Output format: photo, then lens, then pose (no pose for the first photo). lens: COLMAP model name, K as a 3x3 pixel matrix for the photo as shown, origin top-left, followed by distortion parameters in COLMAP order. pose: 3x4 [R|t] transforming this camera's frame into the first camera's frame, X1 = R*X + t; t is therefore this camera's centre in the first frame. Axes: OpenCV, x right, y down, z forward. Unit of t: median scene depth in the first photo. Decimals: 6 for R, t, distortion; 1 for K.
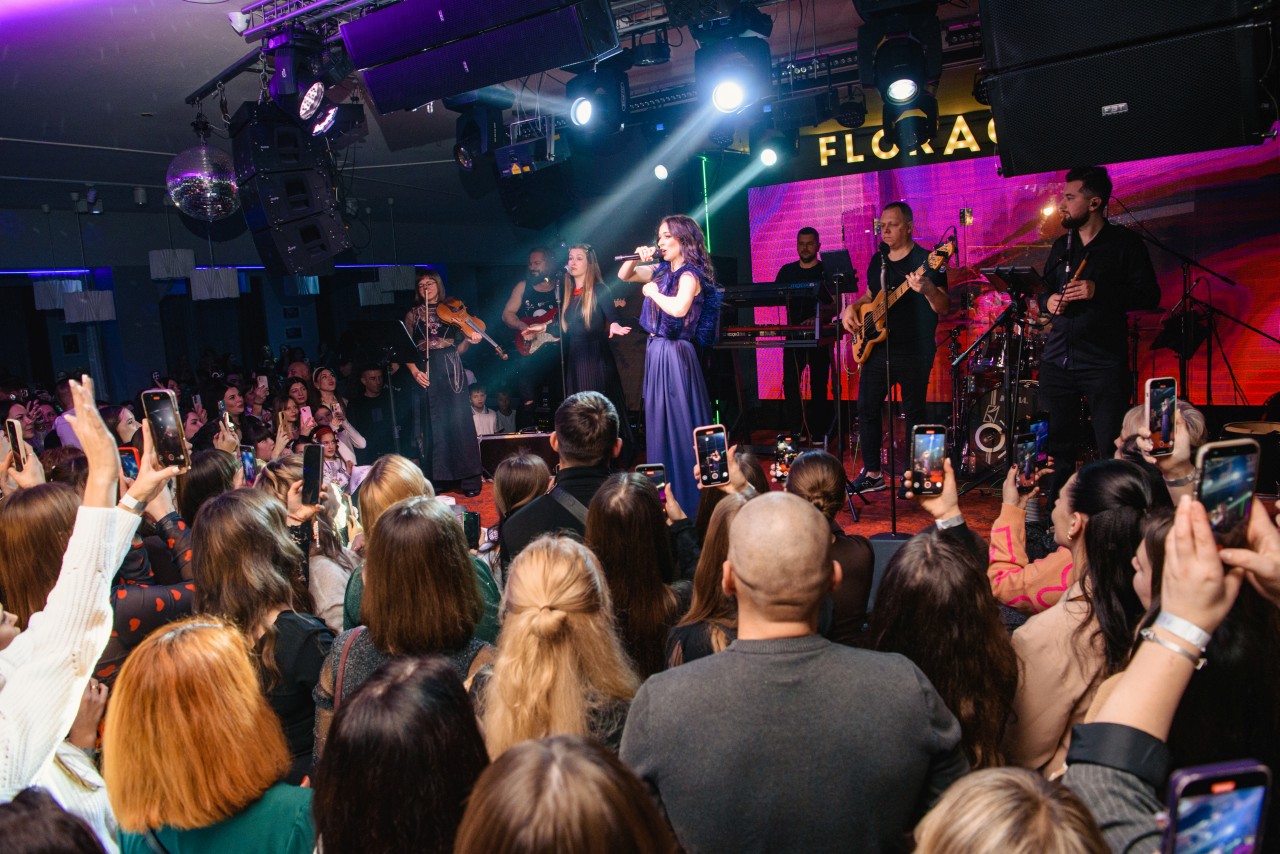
lens RADIAL K [[874.5, 0, 640.2], [0, 874.5, 420.8], [0, 0, 1]] dist [-0.072100, 0.012840]
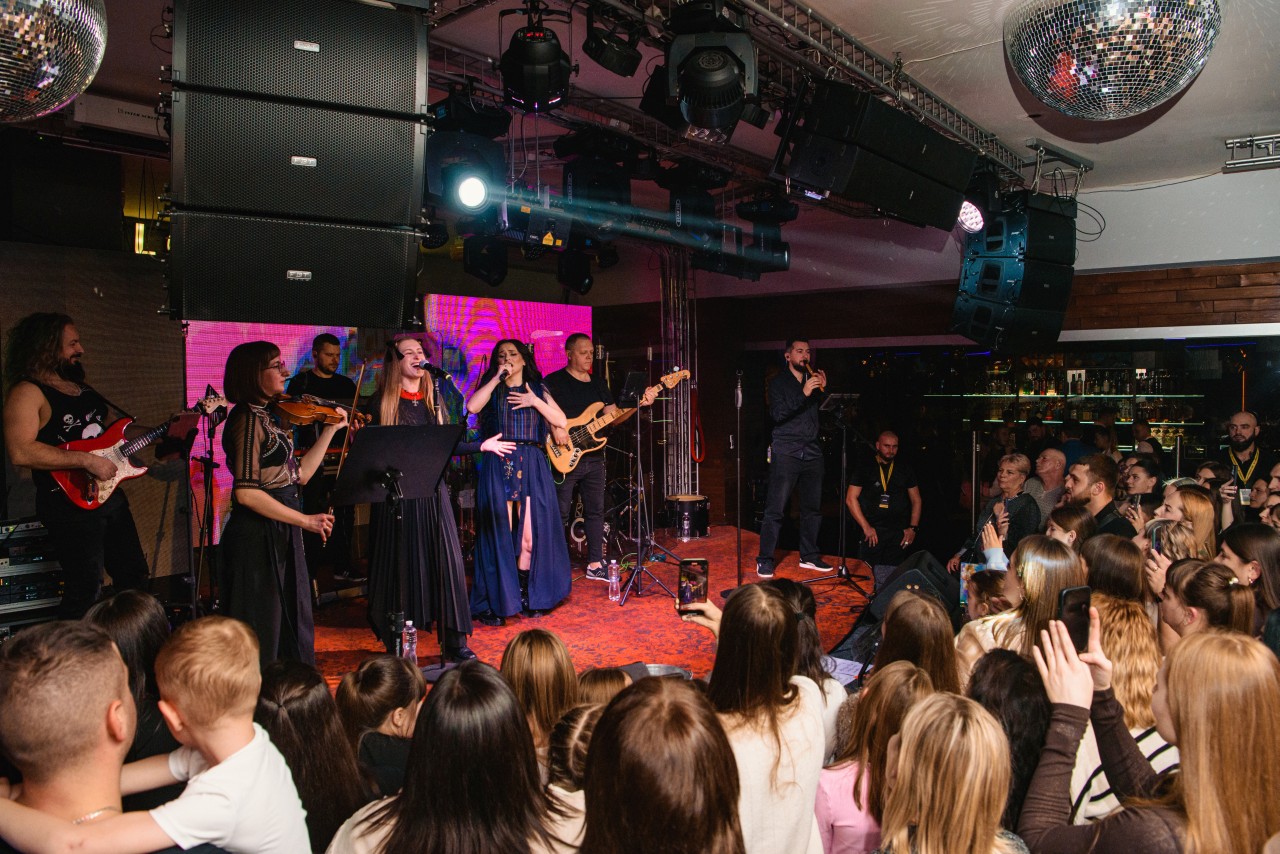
lens RADIAL K [[875.2, 0, 642.2], [0, 875.2, 421.3], [0, 0, 1]] dist [-0.073321, 0.015630]
pose [[0.113185, 0.019480, 0.993383, -0.881202], [0.145603, 0.988689, -0.035978, -0.079794], [-0.982847, 0.148711, 0.109069, 0.814120]]
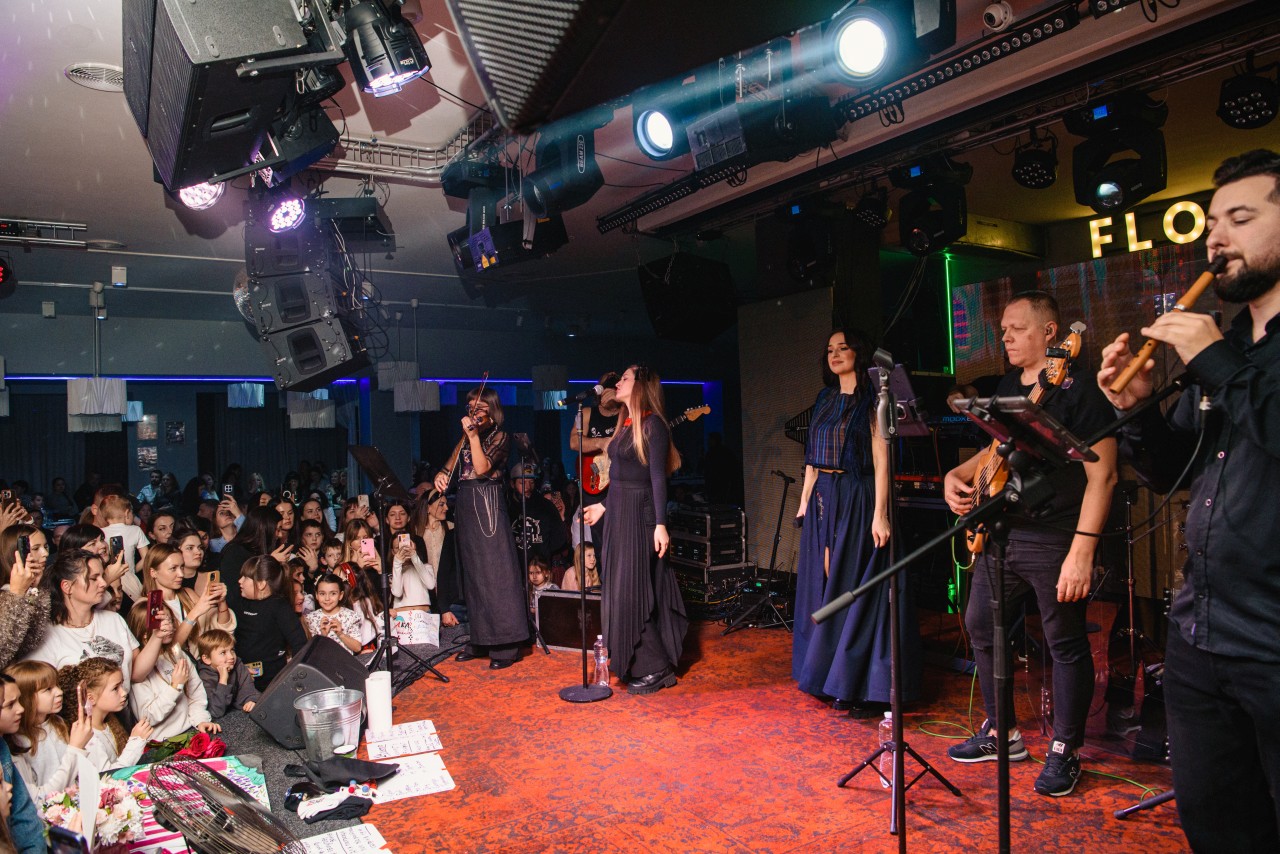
lens RADIAL K [[874.5, 0, 640.2], [0, 874.5, 420.8], [0, 0, 1]] dist [-0.072100, 0.012840]
pose [[0.908275, 0.031884, -0.417158, 0.297157], [-0.087290, 0.989590, -0.114419, -0.068954], [0.409167, 0.140337, 0.901603, 0.358518]]
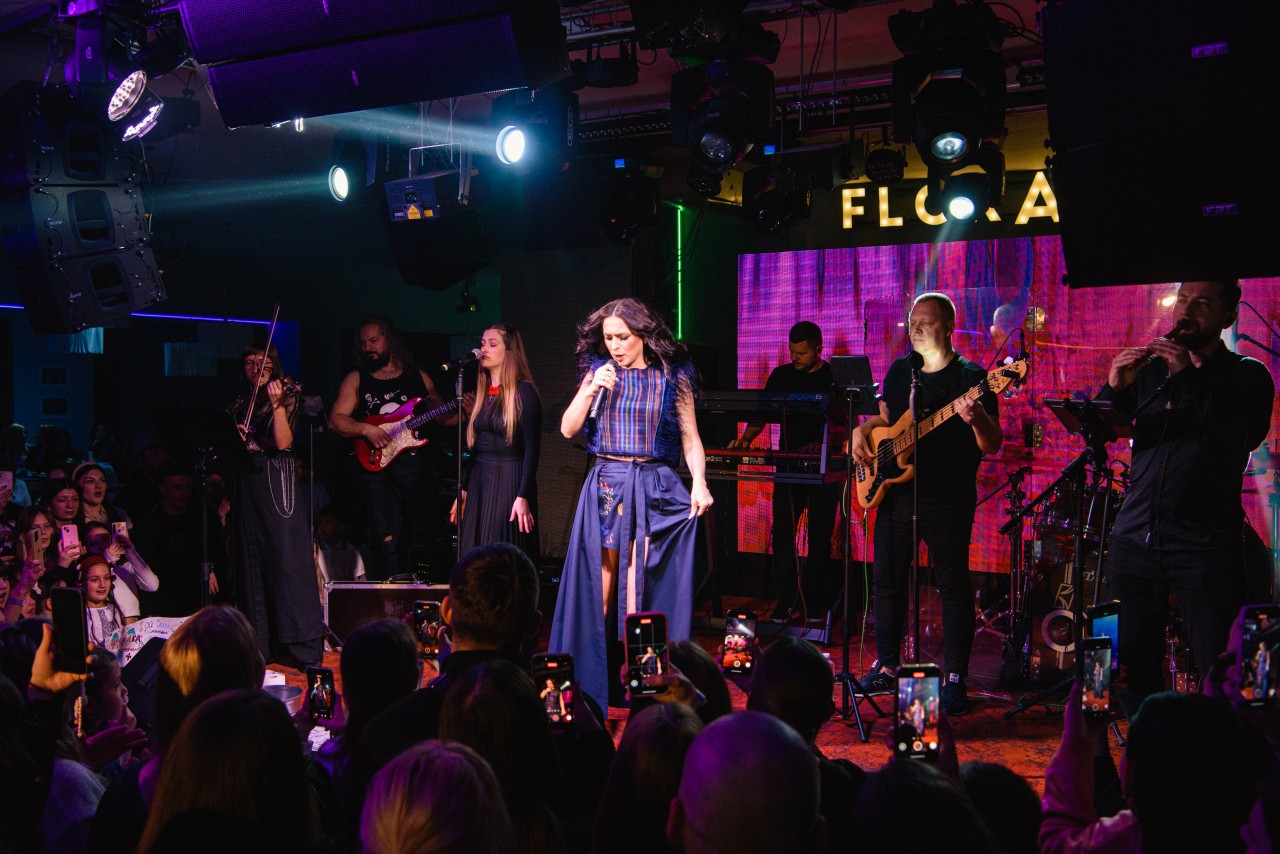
lens RADIAL K [[1278.3, 0, 639.2], [0, 1278.3, 419.7], [0, 0, 1]] dist [0.036869, -0.005235]
pose [[0.996721, 0.065472, 0.047548, 0.002644], [-0.059572, 0.991416, -0.116382, -0.008838], [-0.054759, 0.113168, 0.992066, -0.034791]]
